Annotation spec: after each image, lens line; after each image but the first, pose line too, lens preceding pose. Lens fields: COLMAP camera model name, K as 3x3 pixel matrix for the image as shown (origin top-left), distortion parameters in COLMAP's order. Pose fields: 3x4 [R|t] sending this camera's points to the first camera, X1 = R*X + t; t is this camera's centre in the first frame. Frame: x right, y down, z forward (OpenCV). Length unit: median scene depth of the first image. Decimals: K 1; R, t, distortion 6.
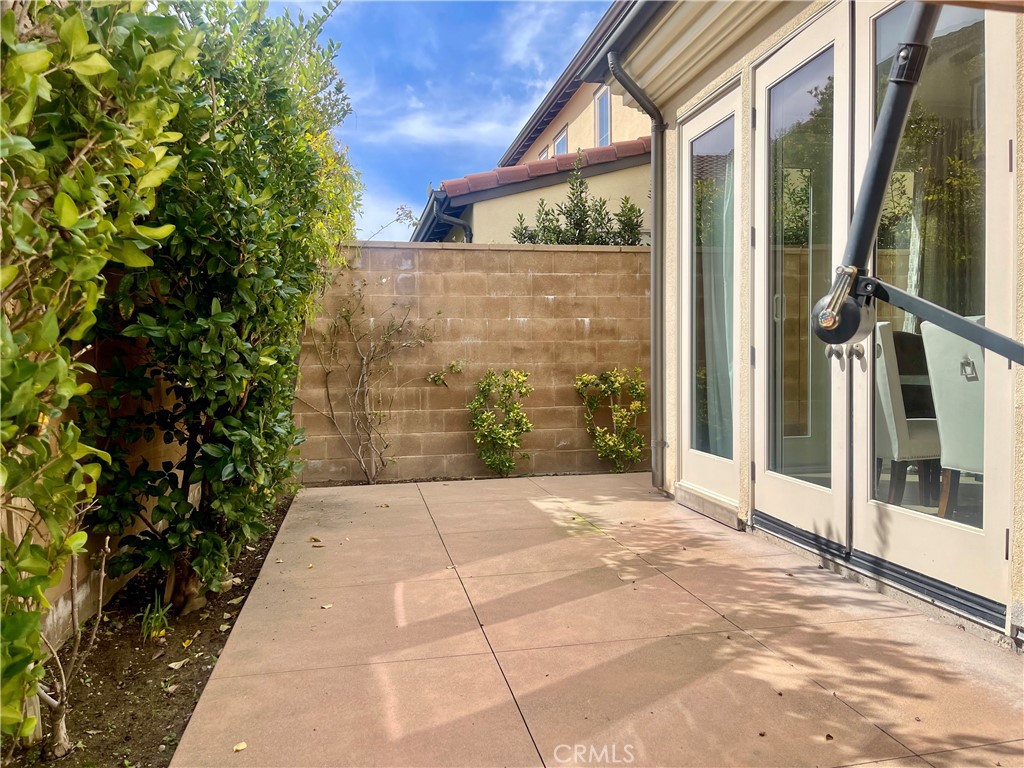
lens RADIAL K [[769.5, 0, 512.8], [0, 769.5, 384.0], [0, 0, 1]] dist [0.041940, -0.021658]
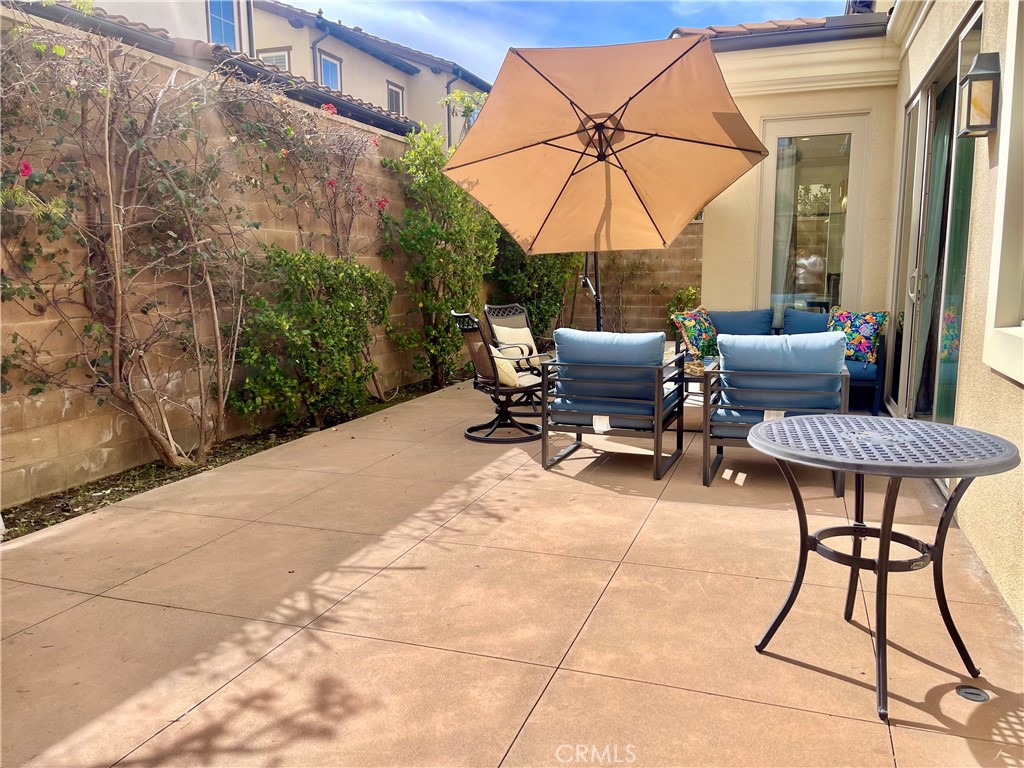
lens RADIAL K [[769.5, 0, 513.1], [0, 769.5, 384.5], [0, 0, 1]] dist [0.041940, -0.021658]
pose [[0.857981, 0.077564, -0.507792, 0.617684], [-0.017228, 0.992323, 0.122466, -0.003886], [0.513393, -0.096325, 0.852730, -0.914057]]
